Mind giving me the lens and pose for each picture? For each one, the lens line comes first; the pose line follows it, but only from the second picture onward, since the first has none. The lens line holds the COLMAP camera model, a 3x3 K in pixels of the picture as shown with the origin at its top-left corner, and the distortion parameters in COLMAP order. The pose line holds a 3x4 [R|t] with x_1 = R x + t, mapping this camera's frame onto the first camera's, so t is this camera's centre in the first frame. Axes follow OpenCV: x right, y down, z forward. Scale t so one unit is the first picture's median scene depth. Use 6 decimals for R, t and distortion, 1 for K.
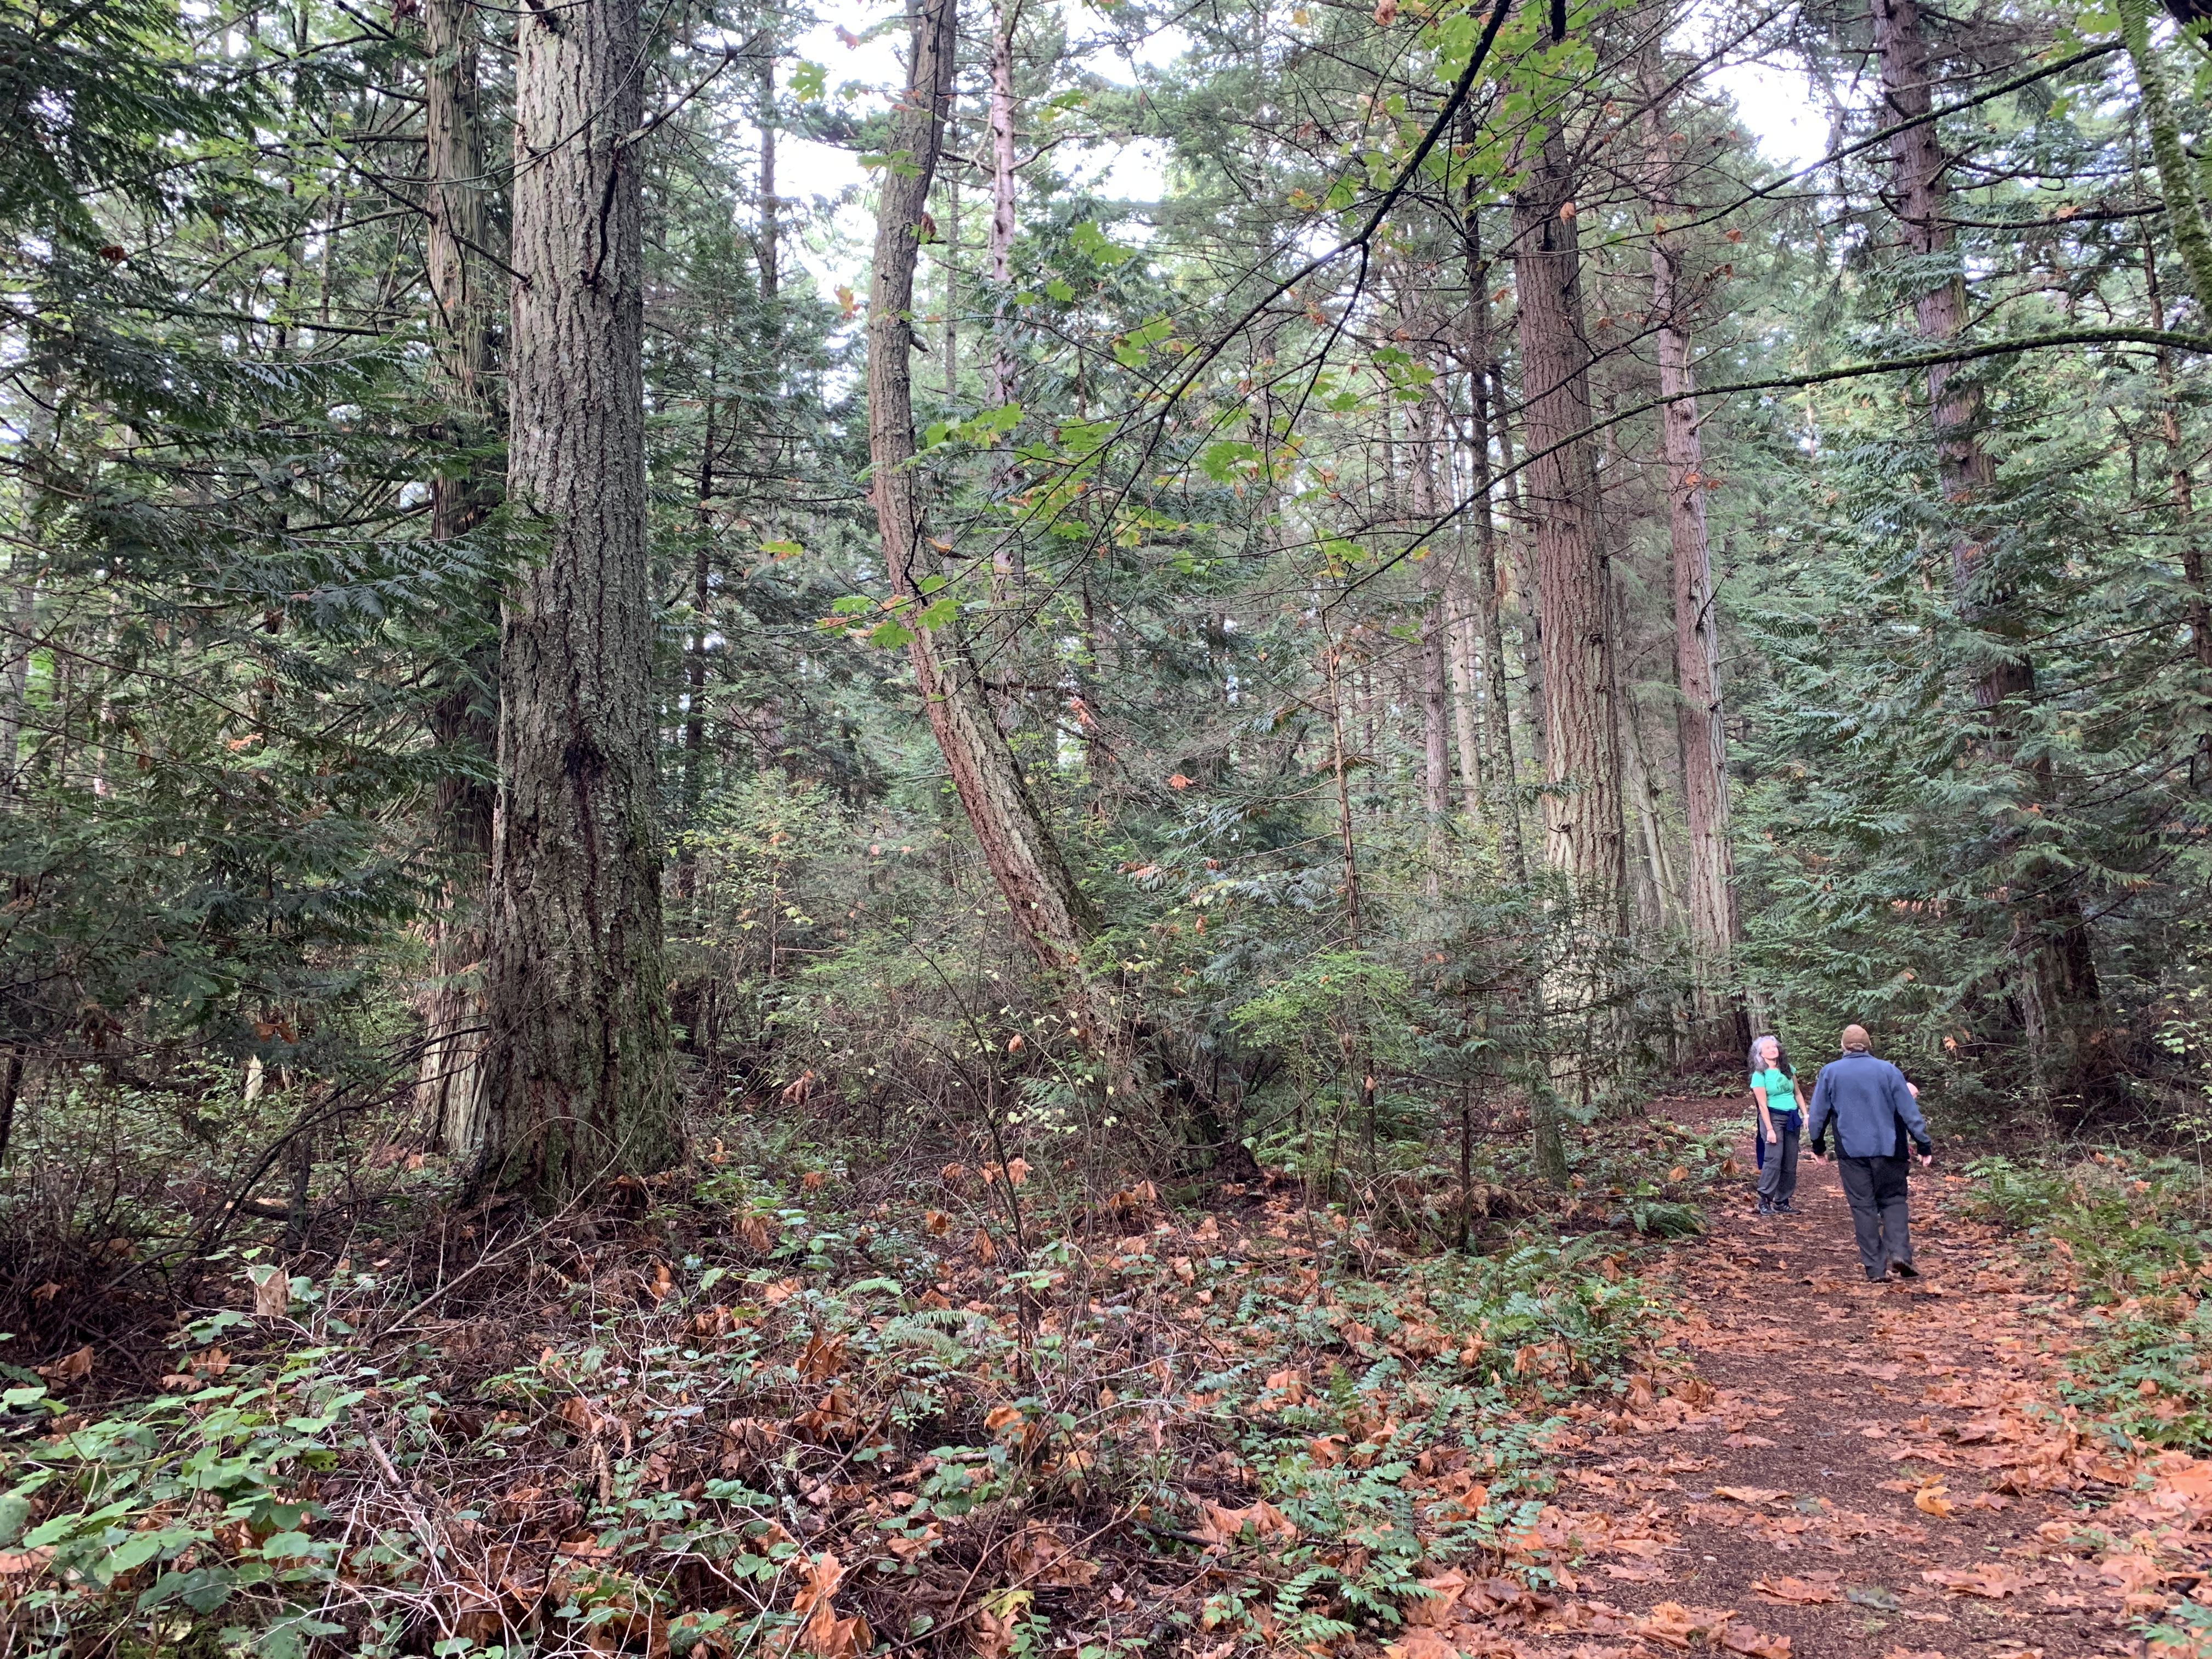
lens RADIAL K [[1684.0, 0, 1099.0], [0, 1684.0, 806.3], [0, 0, 1]] dist [0.011502, -0.015554]
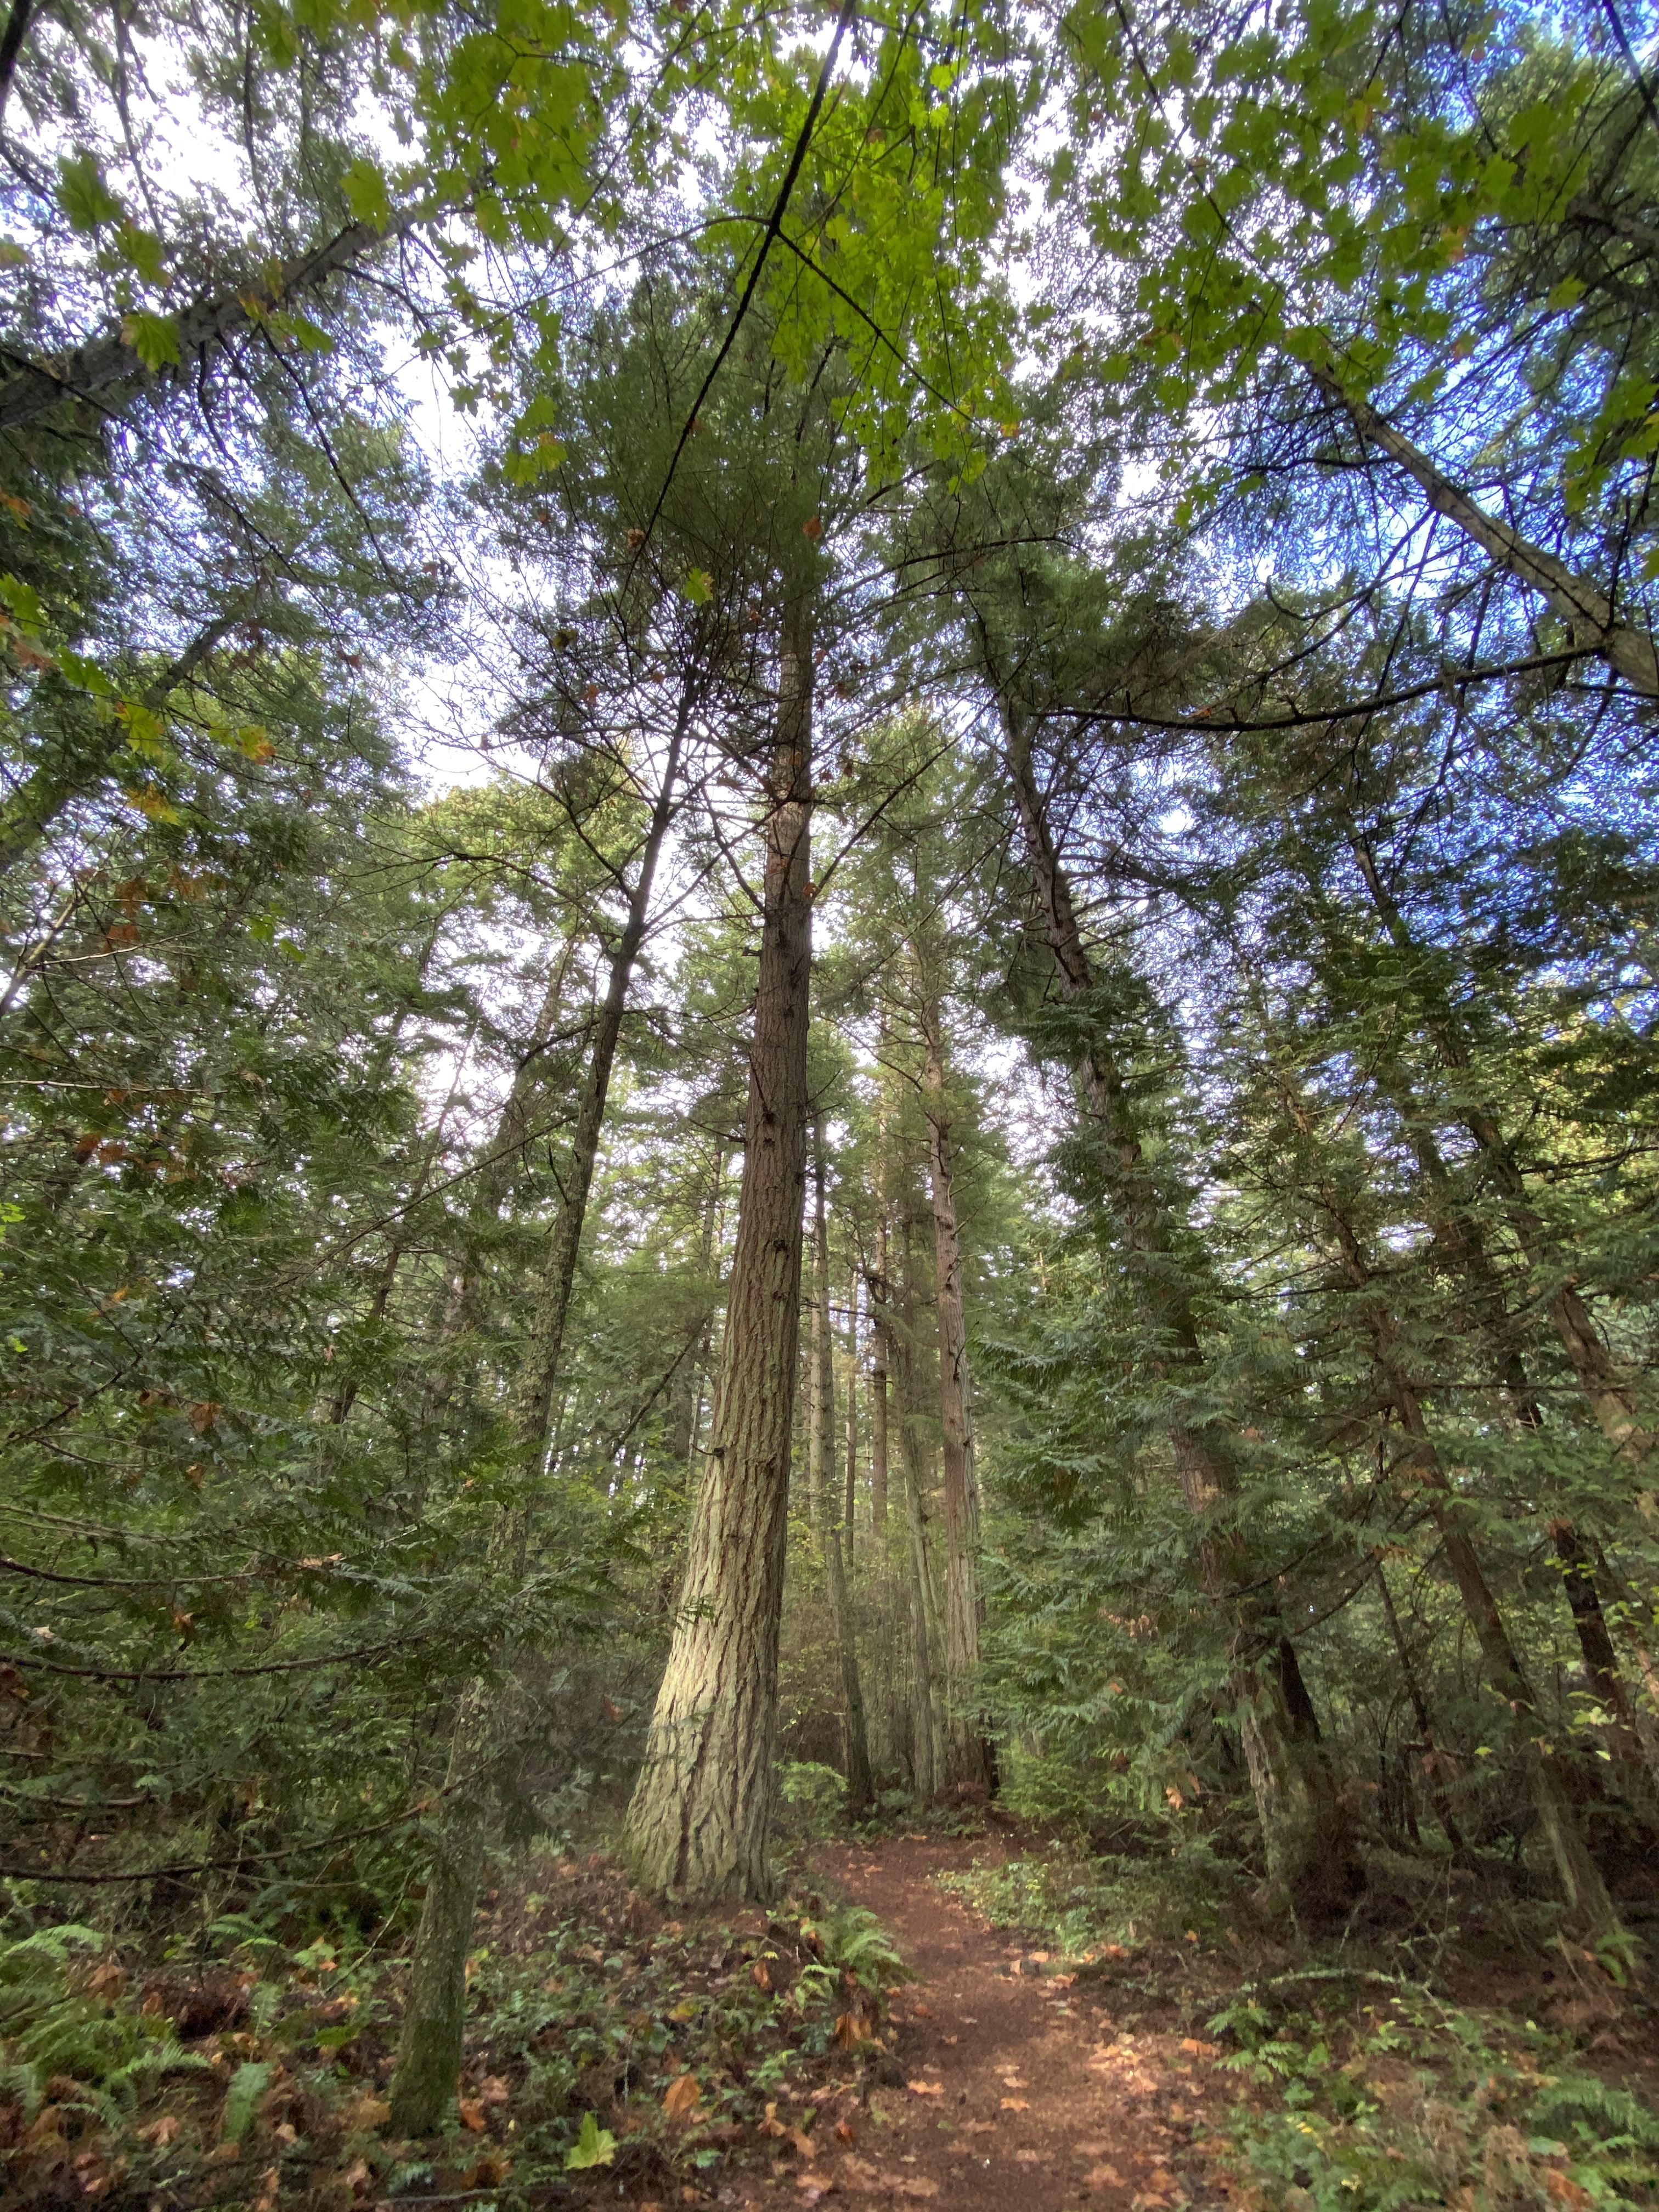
lens RADIAL K [[881.1, 0, 831.5], [0, 881.1, 1109.3], [0, 0, 1]] dist [-0.002041, -0.000141]
pose [[0.984517, 0.140454, 0.104878, 0.283379], [-0.075403, 0.879463, -0.469957, 0.070173], [-0.158243, 0.454773, 0.876437, 0.568335]]
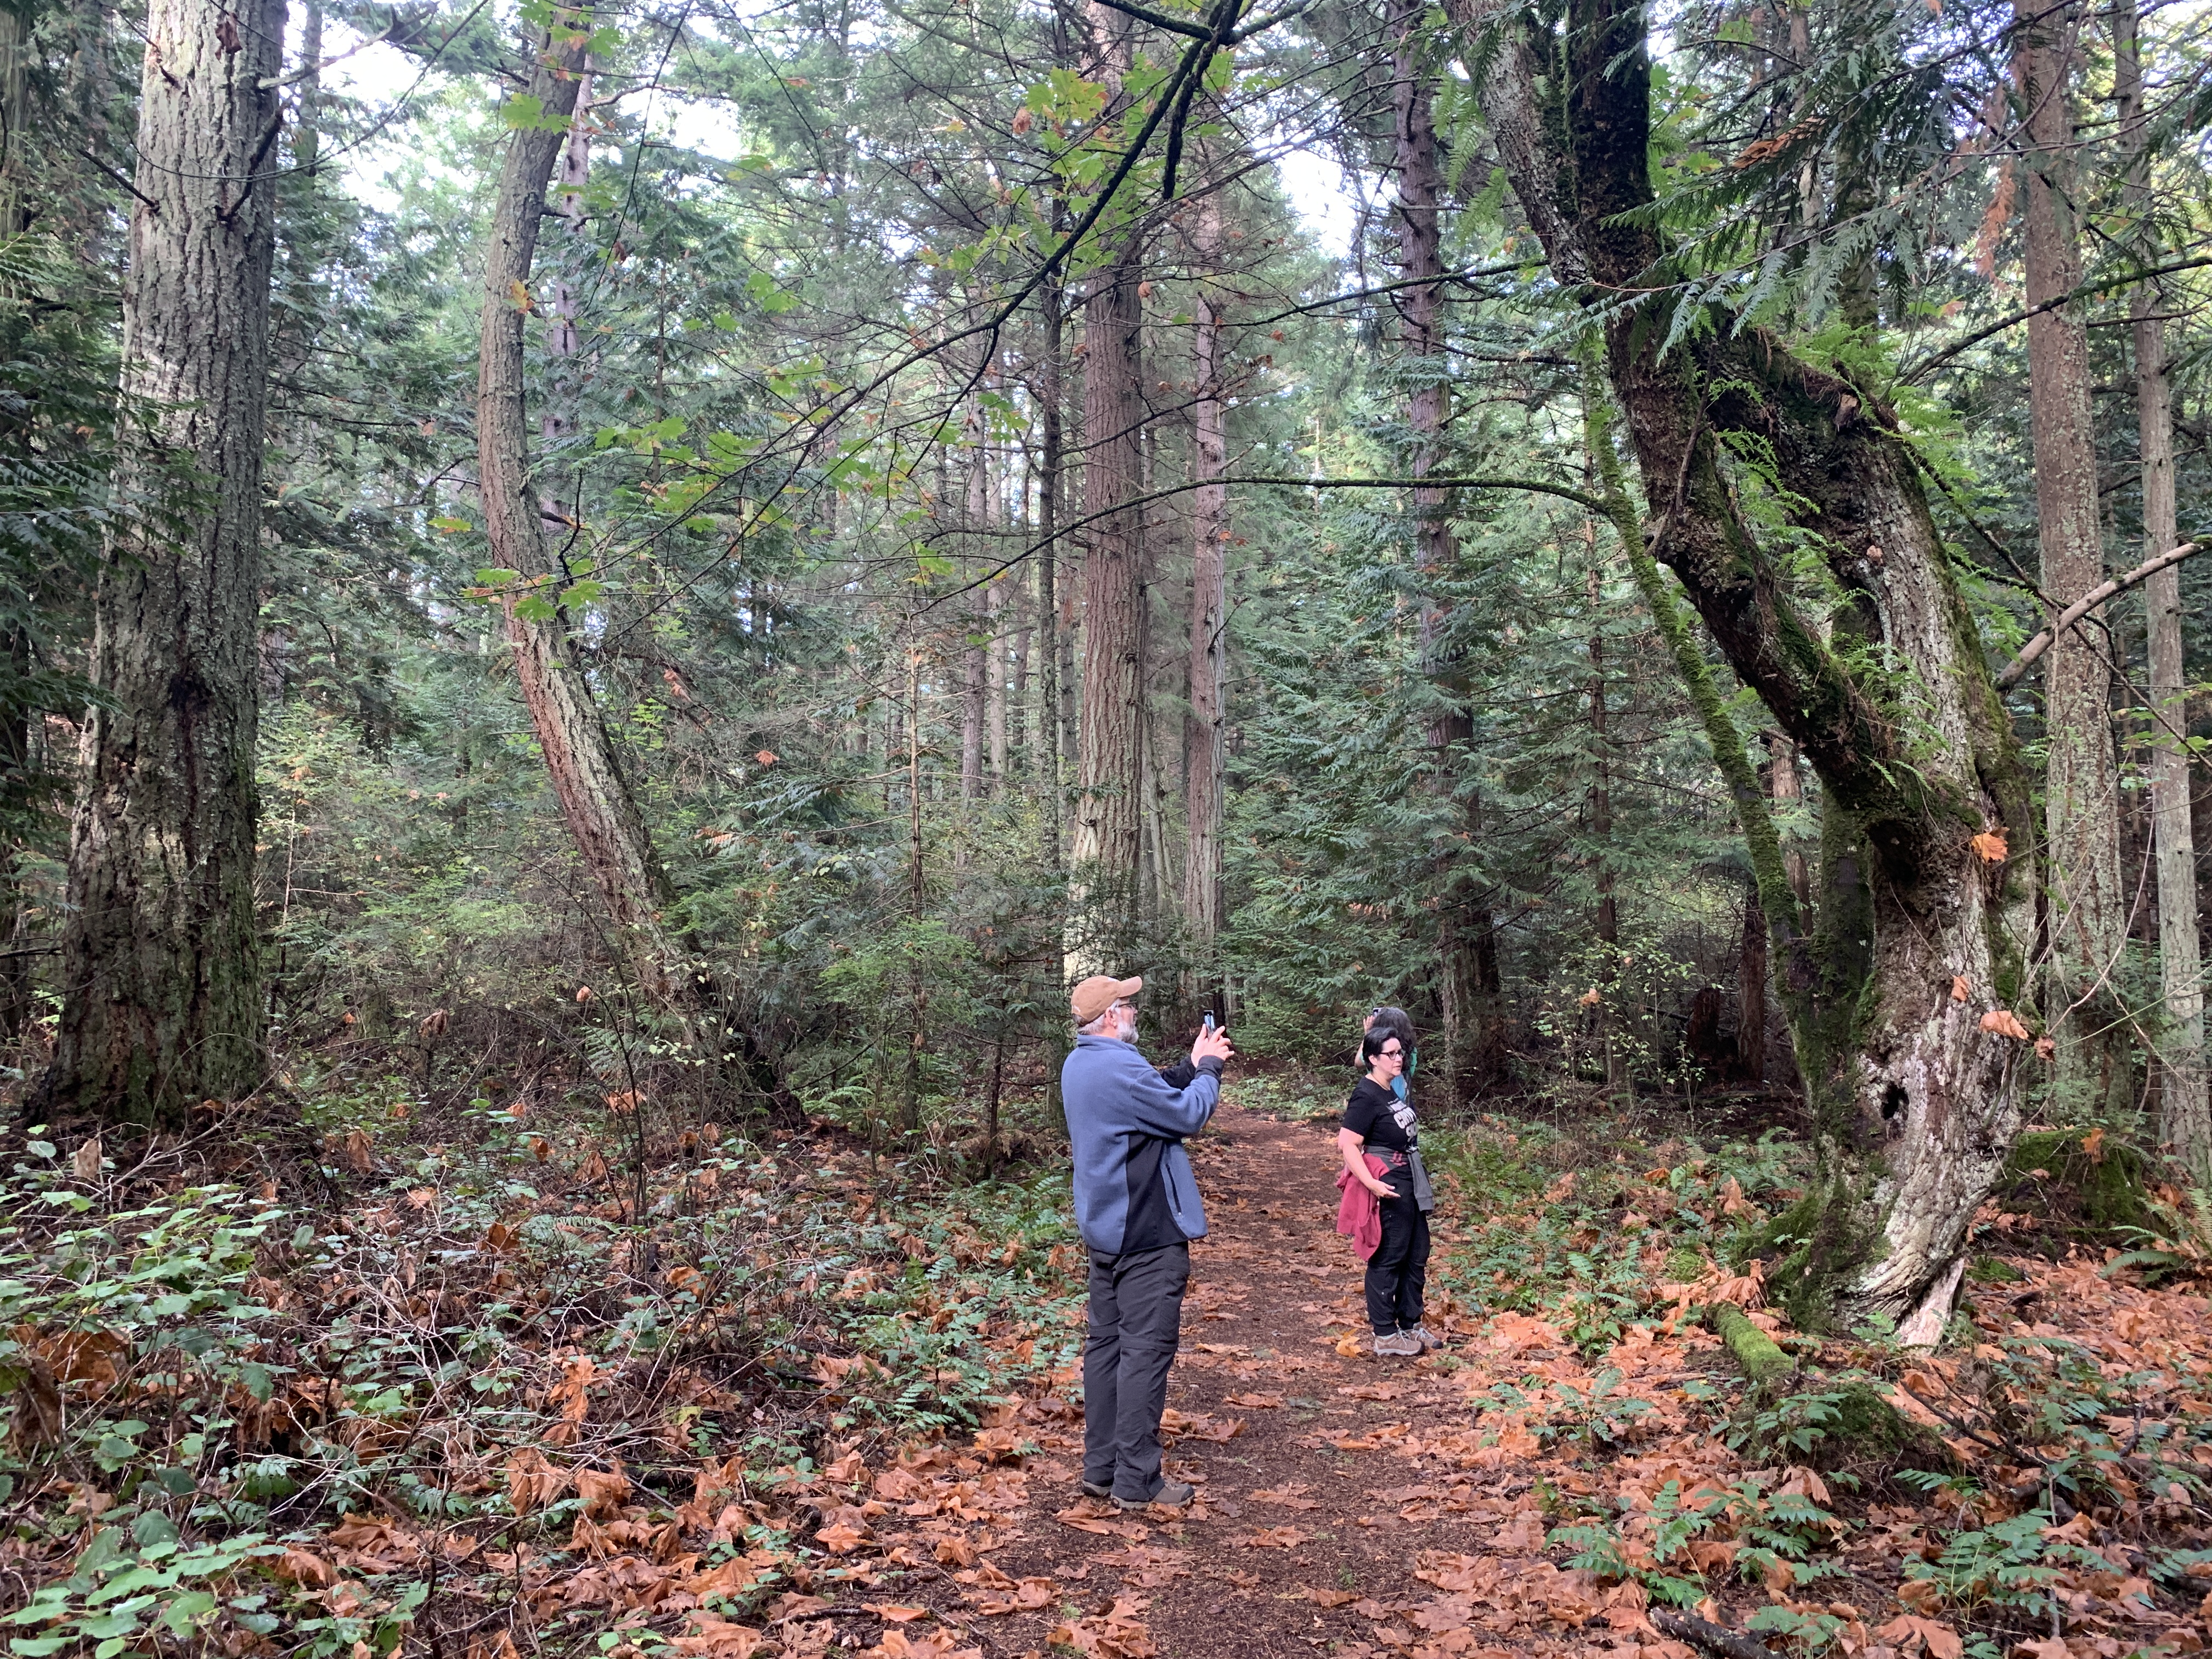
lens RADIAL K [[1684.0, 0, 1104.5], [0, 1684.0, 834.7], [0, 0, 1]] dist [0.011502, -0.015554]
pose [[0.954514, 0.069284, 0.290004, -0.044721], [-0.079102, 0.996618, 0.022255, -0.005603], [-0.287482, -0.044183, 0.956767, -0.086903]]
